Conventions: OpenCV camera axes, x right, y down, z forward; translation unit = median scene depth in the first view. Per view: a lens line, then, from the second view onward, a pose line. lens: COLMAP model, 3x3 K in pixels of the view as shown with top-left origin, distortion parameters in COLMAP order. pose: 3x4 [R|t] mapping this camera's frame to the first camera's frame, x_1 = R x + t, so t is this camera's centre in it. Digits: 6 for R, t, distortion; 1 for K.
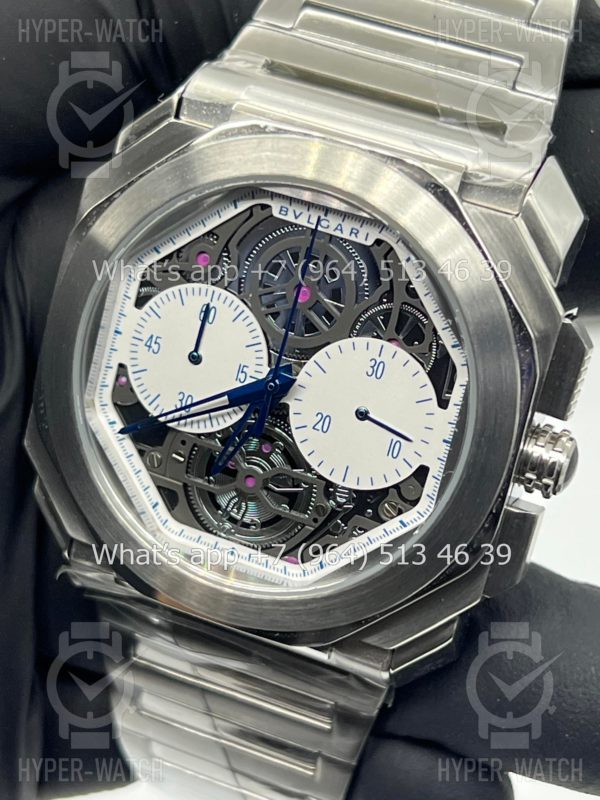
lens RADIAL K [[1859.6, 0, 300.0], [0, 1859.6, 400.0], [0, 0, 1]] dist [0.273992, -0.431544]
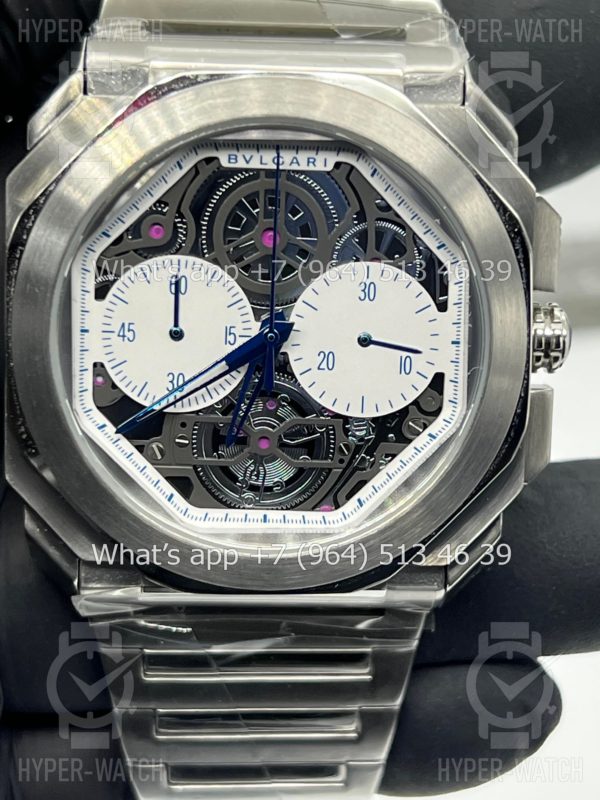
lens RADIAL K [[1859.6, 0, 300.0], [0, 1859.6, 400.0], [0, 0, 1]] dist [0.273992, -0.431544]
pose [[0.910289, -0.266791, 0.316538, -0.311806], [0.278322, 0.960445, 0.009113, 0.019060], [-0.306449, 0.079804, 0.948536, 0.080161]]
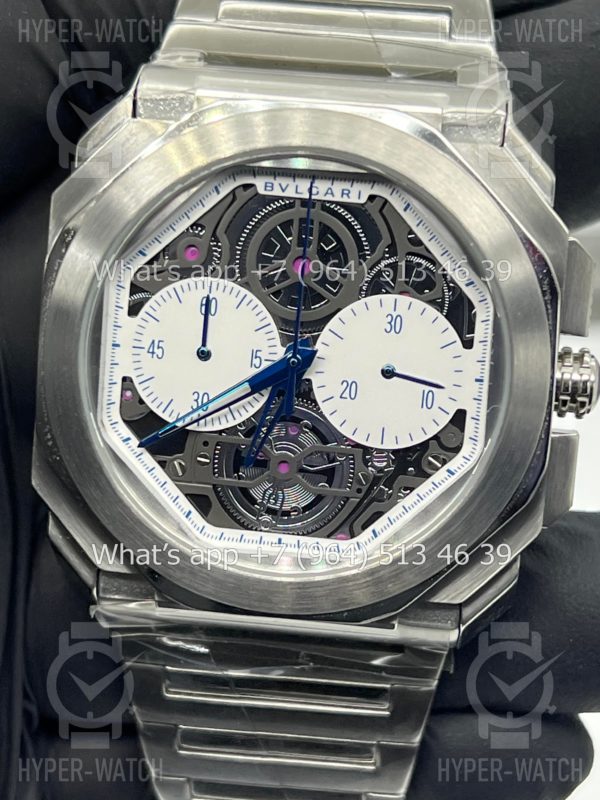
lens RADIAL K [[1859.6, 0, 300.0], [0, 1859.6, 400.0], [0, 0, 1]] dist [0.273992, -0.431544]
pose [[0.957928, -0.191458, 0.213818, -0.222498], [0.209162, 0.975831, -0.063285, 0.073683], [-0.196534, 0.105345, 0.974821, 0.044646]]
